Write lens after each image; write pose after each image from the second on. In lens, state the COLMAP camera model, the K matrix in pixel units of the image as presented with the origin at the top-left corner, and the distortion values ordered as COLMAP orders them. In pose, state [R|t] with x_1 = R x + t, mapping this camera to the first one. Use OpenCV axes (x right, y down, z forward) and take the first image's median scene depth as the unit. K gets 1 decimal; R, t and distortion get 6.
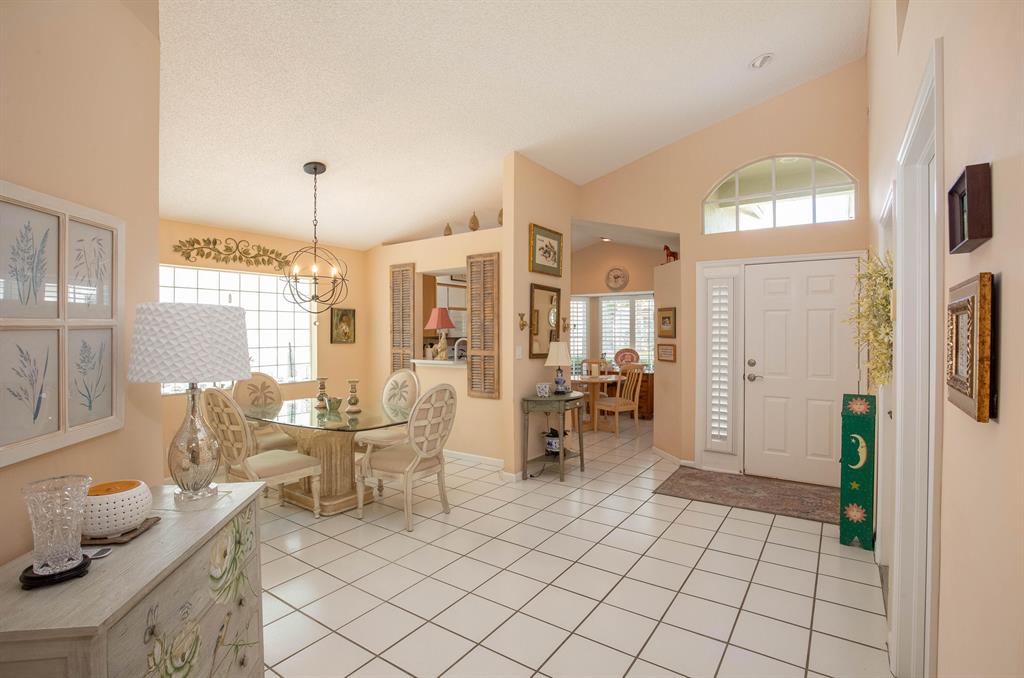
lens RADIAL K [[476.9, 0, 536.9], [0, 476.9, 335.8], [0, 0, 1]] dist [0.001419, 0.000006]
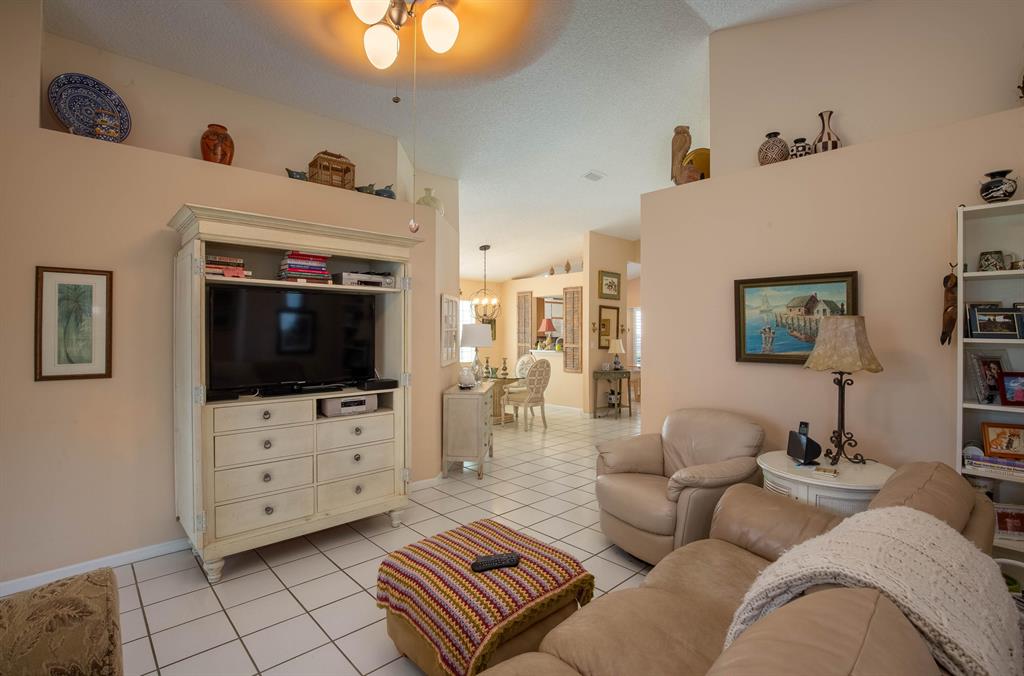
lens RADIAL K [[476.9, 0, 516.9], [0, 476.9, 334.6], [0, 0, 1]] dist [0.001419, 0.000006]
pose [[0.967845, 0.002866, -0.251531, 0.123700], [-0.004172, 0.999980, -0.004659, 0.005386], [0.251512, 0.005559, 0.967838, -0.696323]]
